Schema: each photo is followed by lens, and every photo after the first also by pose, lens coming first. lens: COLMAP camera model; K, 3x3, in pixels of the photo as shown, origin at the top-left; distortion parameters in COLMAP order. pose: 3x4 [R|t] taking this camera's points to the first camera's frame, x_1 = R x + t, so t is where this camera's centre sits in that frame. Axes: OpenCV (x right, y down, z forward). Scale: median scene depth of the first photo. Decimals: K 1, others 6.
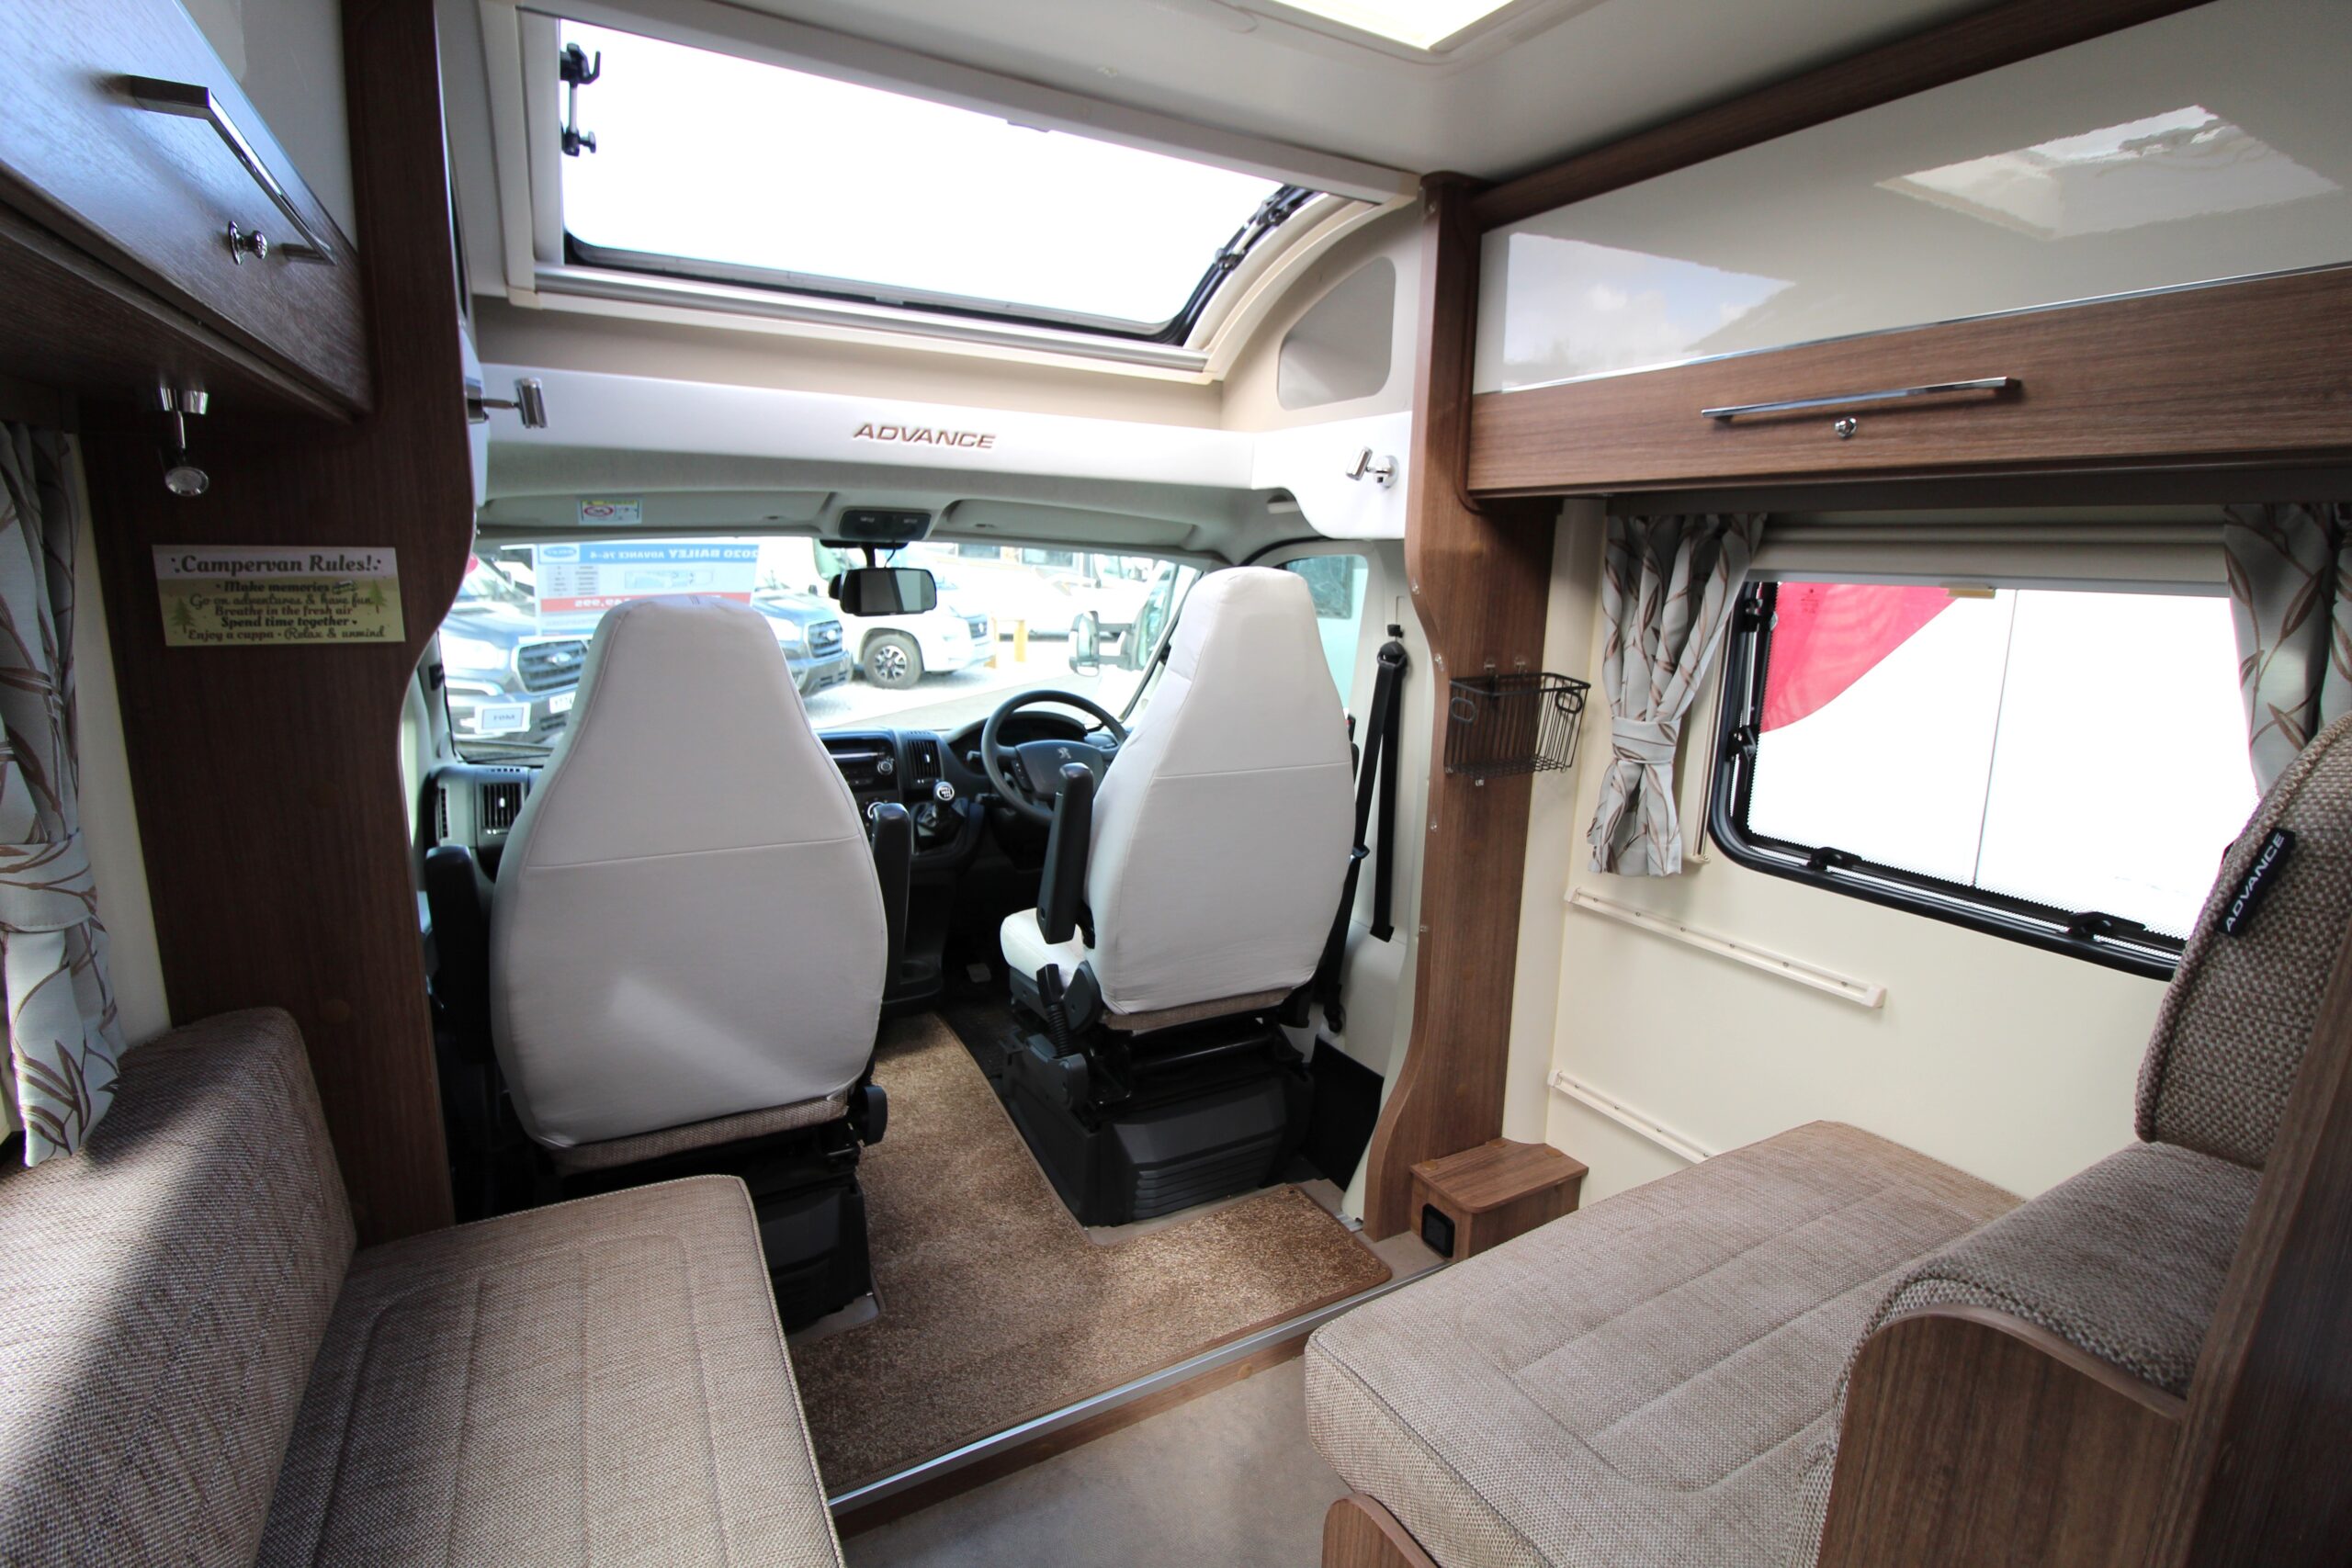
lens RADIAL K [[1092.8, 0, 1185.3], [0, 1092.8, 768.0], [0, 0, 1]] dist [-0.002587, -0.011115]
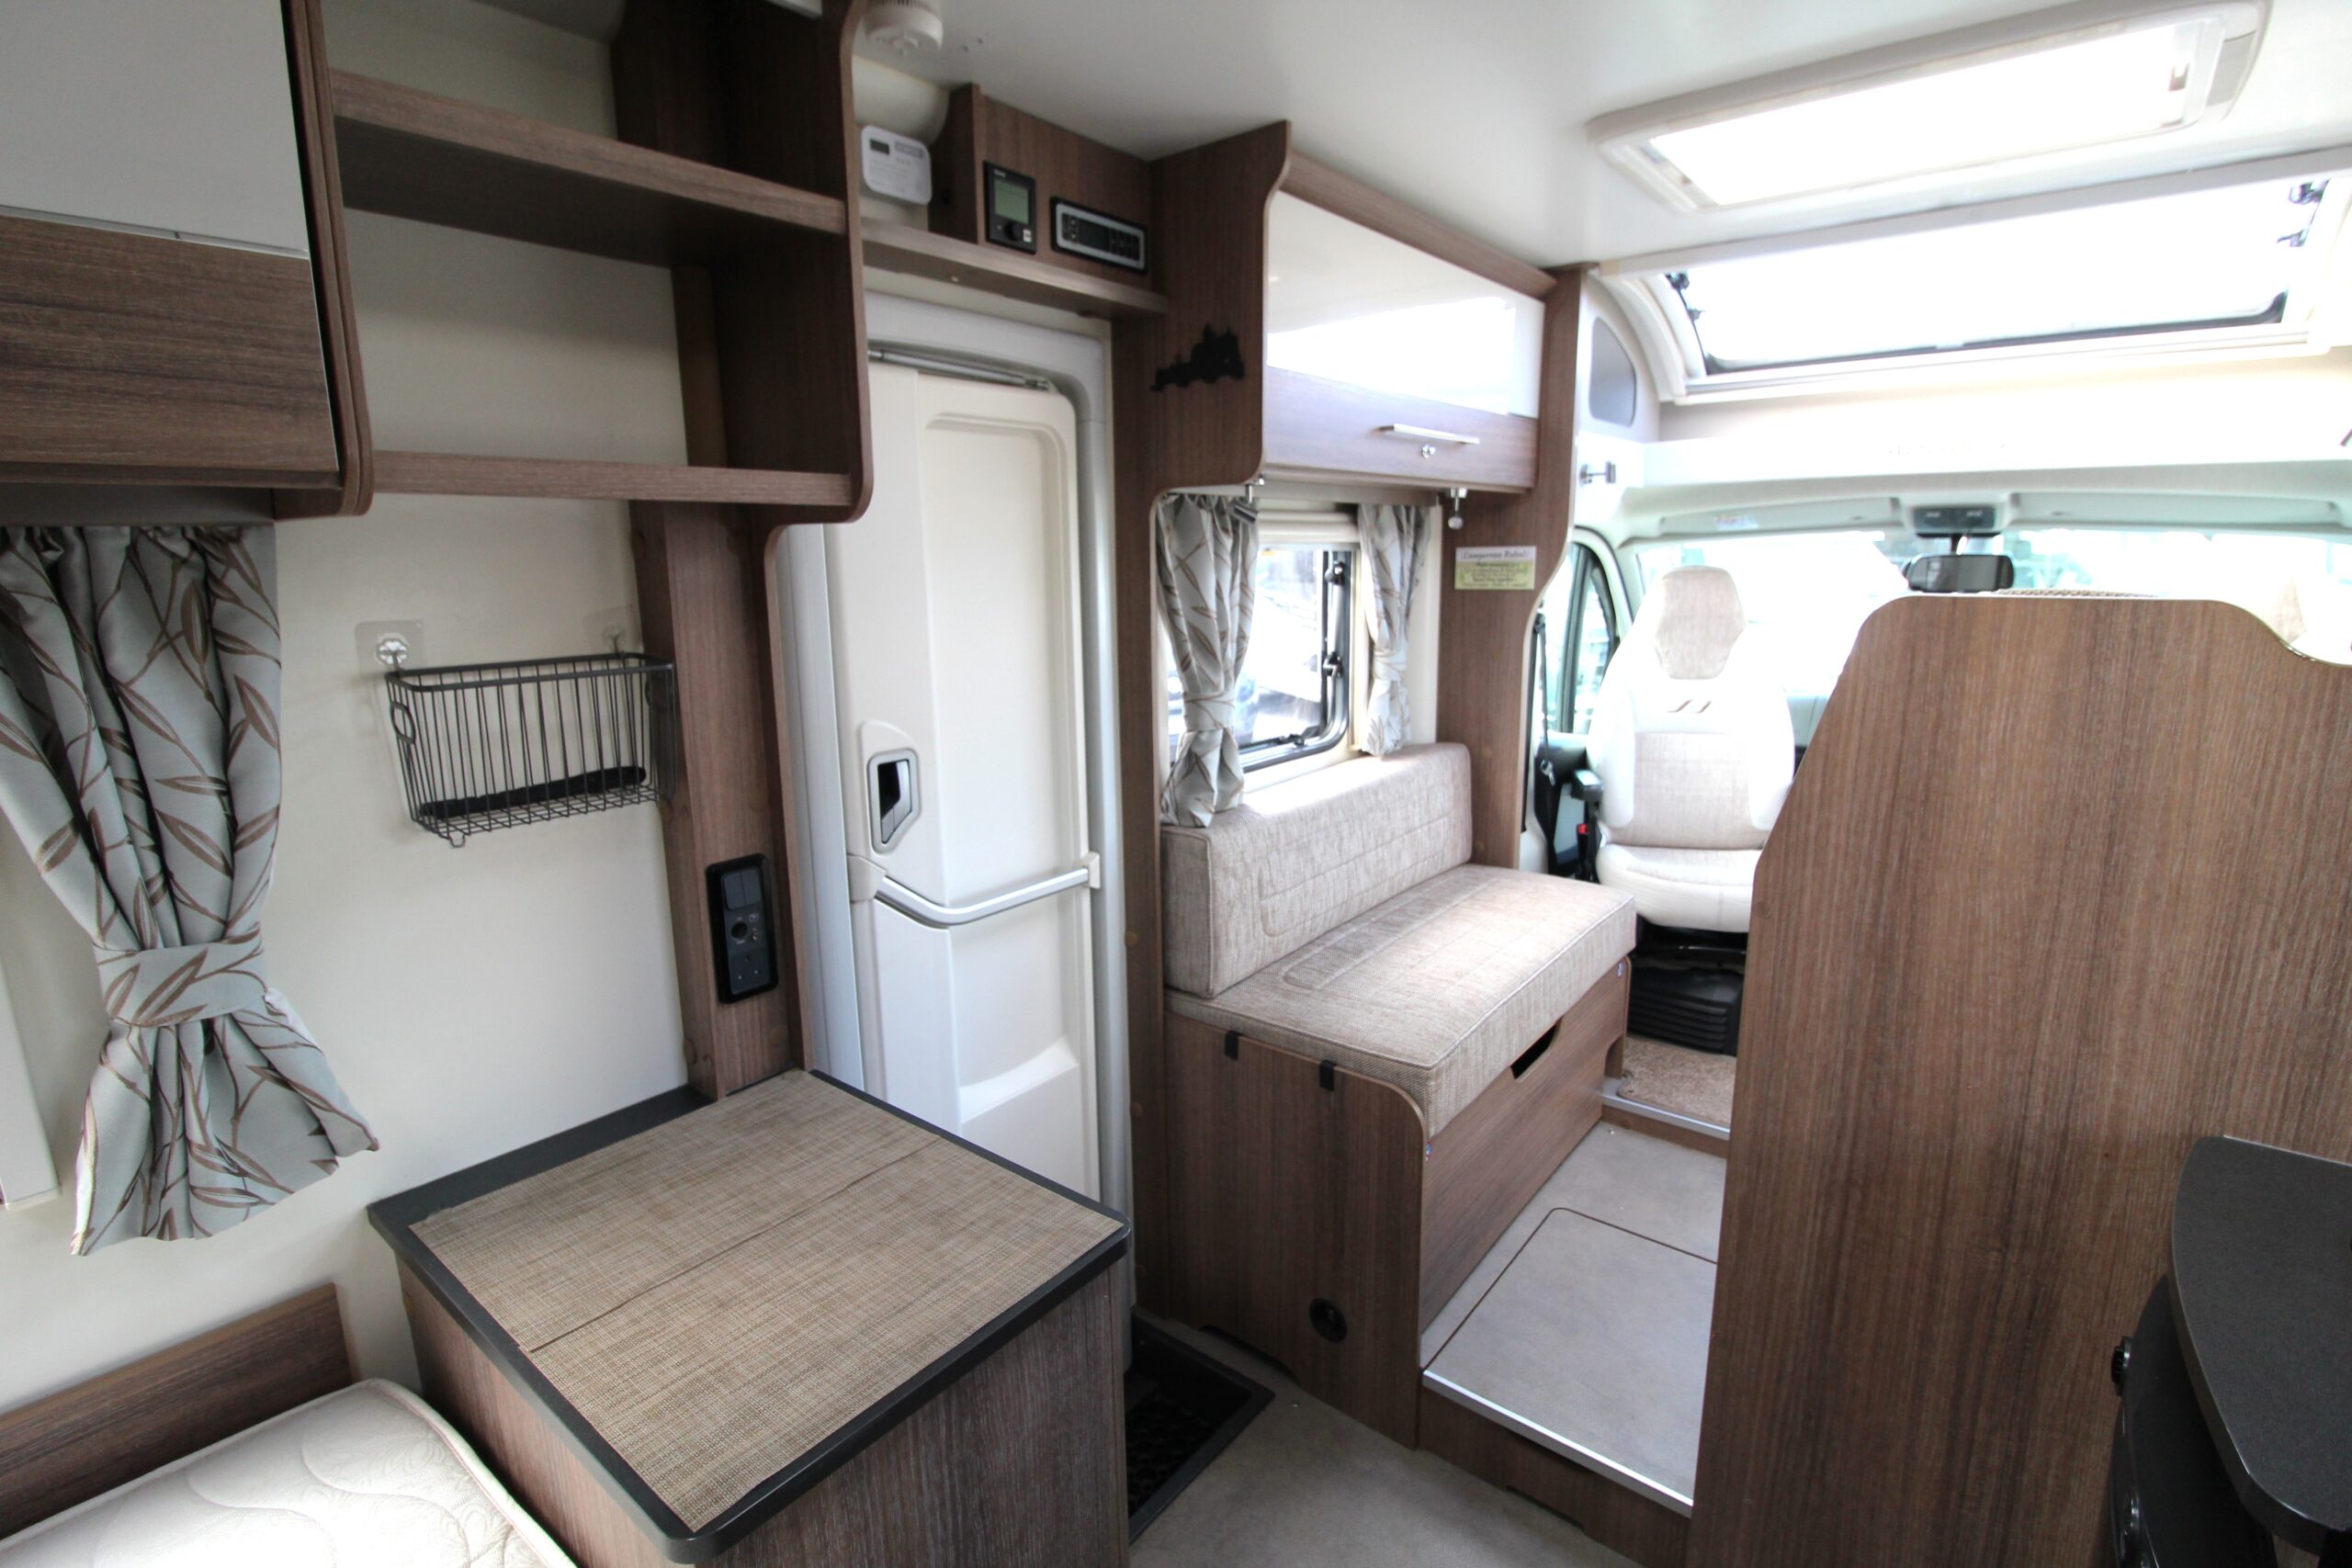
lens RADIAL K [[1092.8, 0, 1189.9], [0, 1092.8, 768.8], [0, 0, 1]] dist [-0.002587, -0.011115]
pose [[0.367355, 0.150204, -0.917872, 0.622259], [-0.155580, 0.982892, 0.098577, 0.073594], [0.916976, 0.106590, 0.384439, -0.251481]]
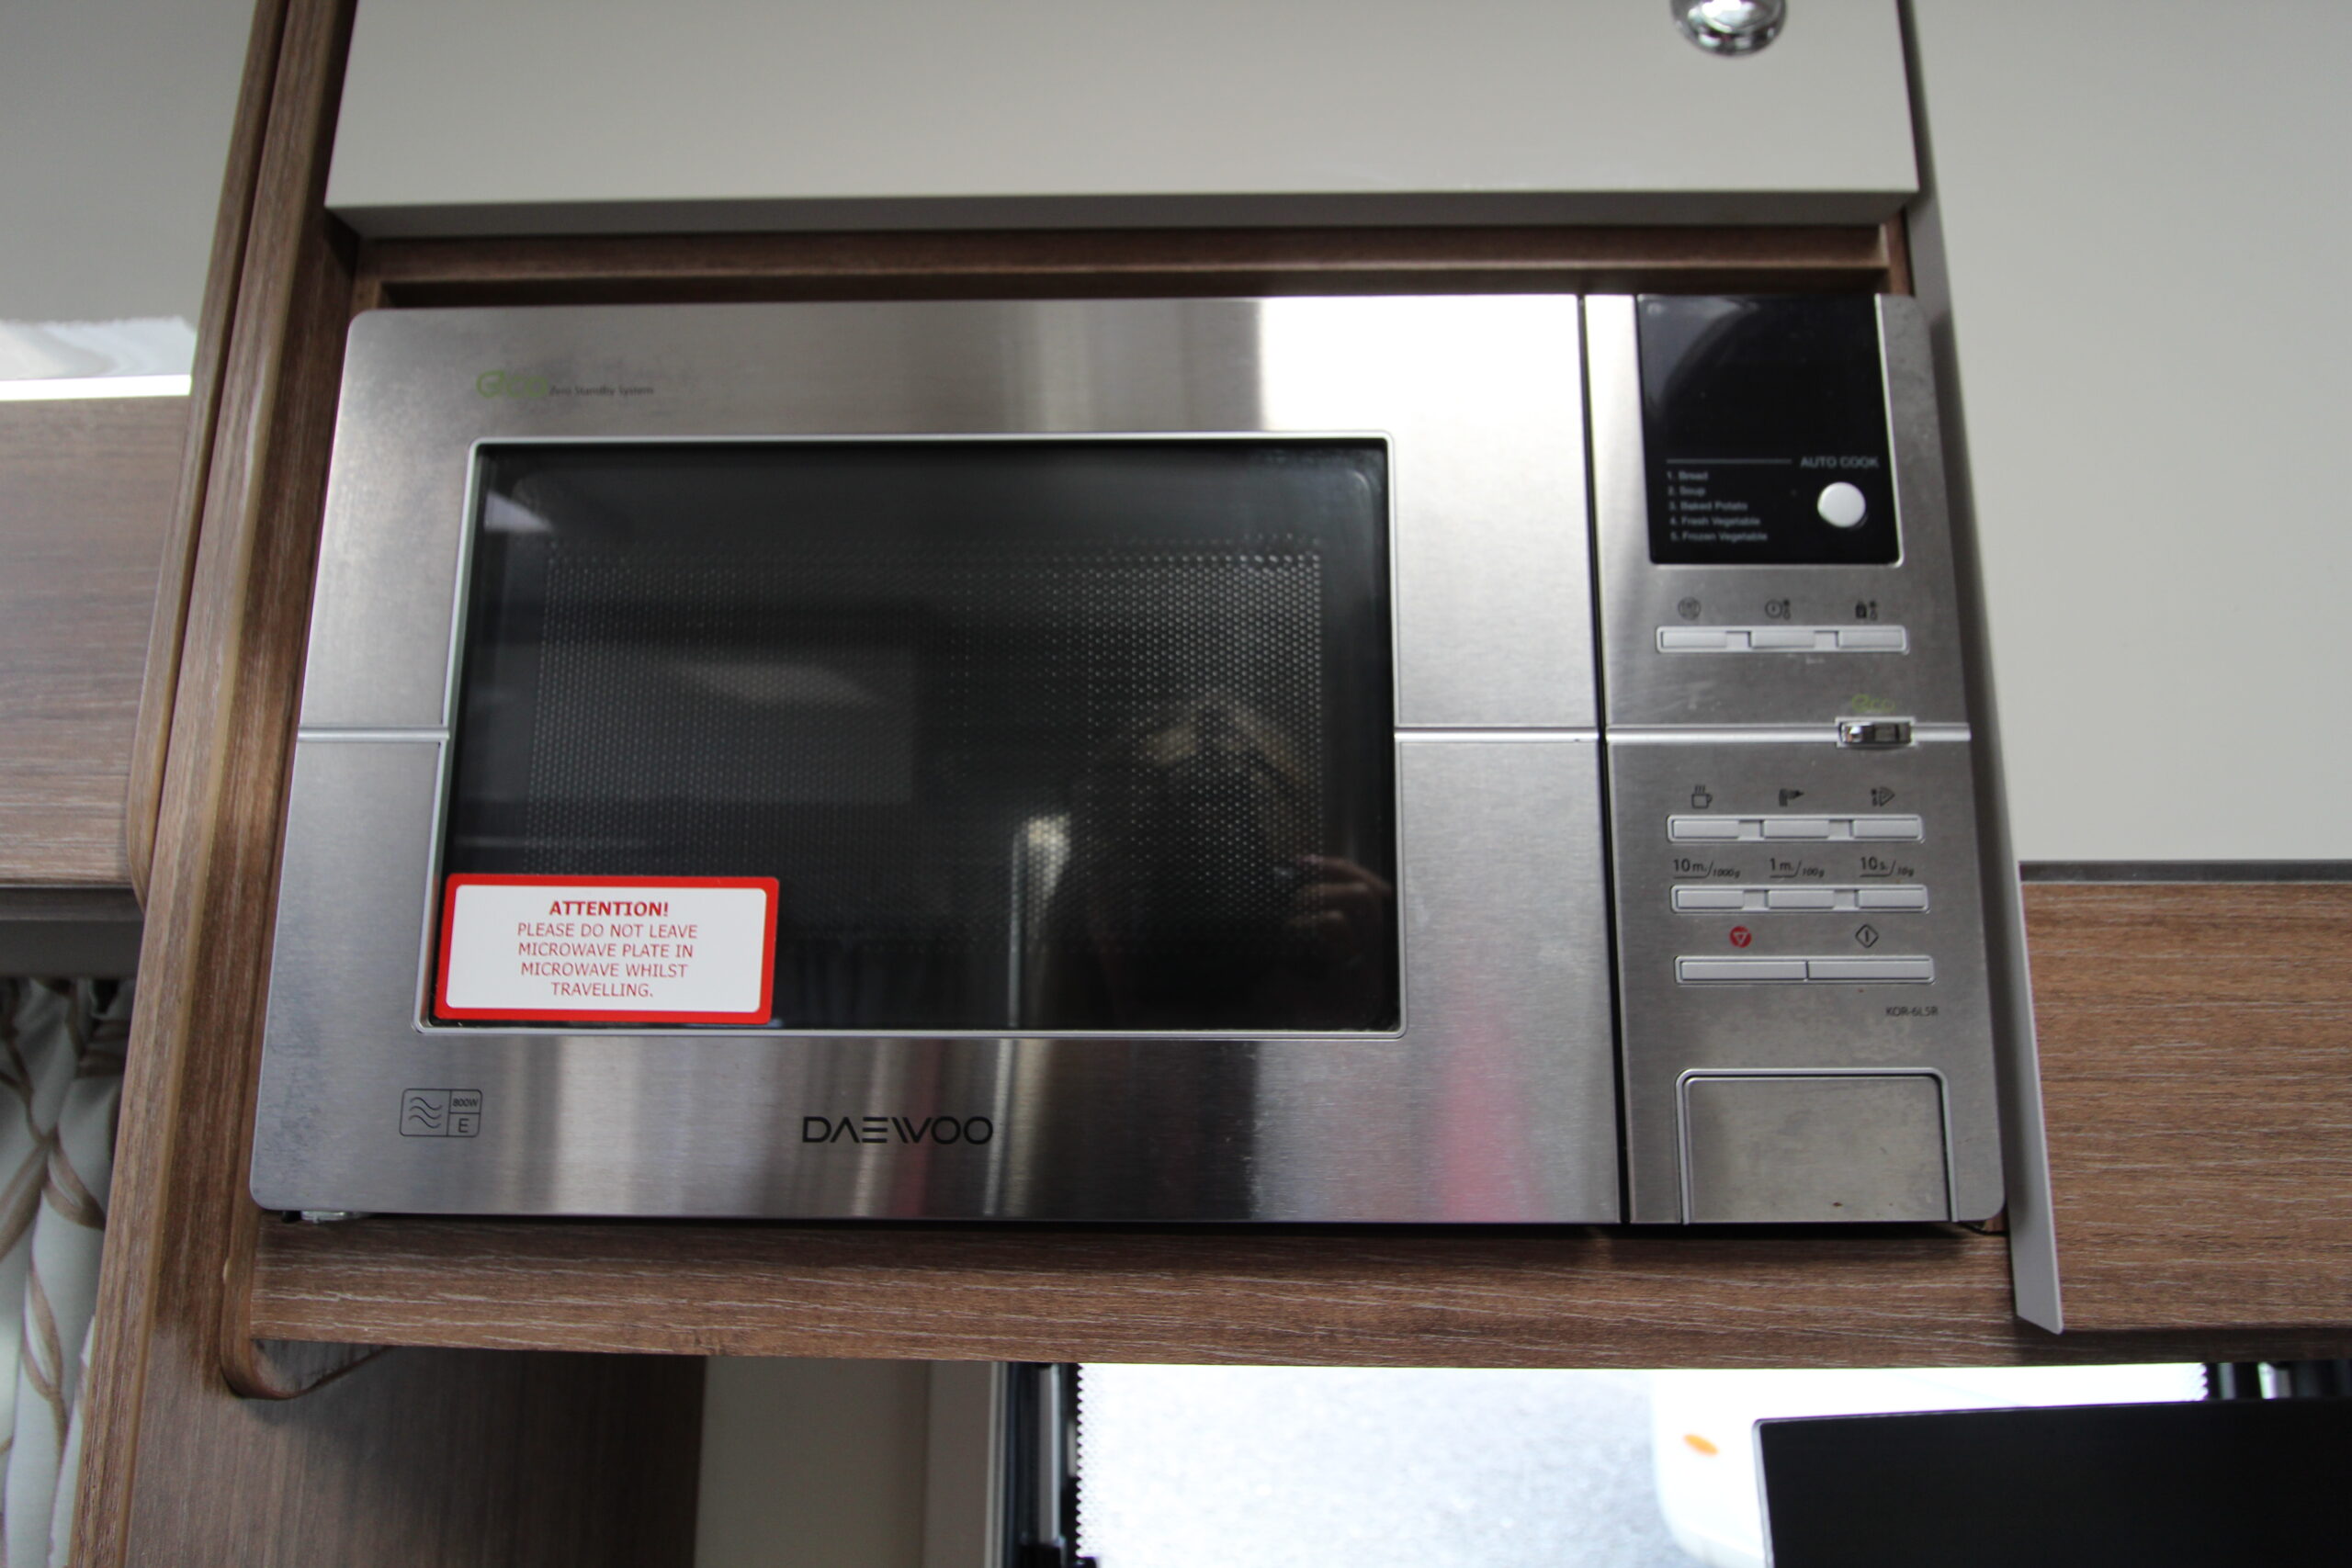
lens RADIAL K [[1092.8, 0, 1185.3], [0, 1092.8, 777.0], [0, 0, 1]] dist [-0.002587, -0.011115]
pose [[0.517554, 0.098177, 0.849999, 0.471816], [0.172268, 0.961099, -0.215901, -0.075850], [-0.838130, 0.258168, 0.480508, 0.173925]]
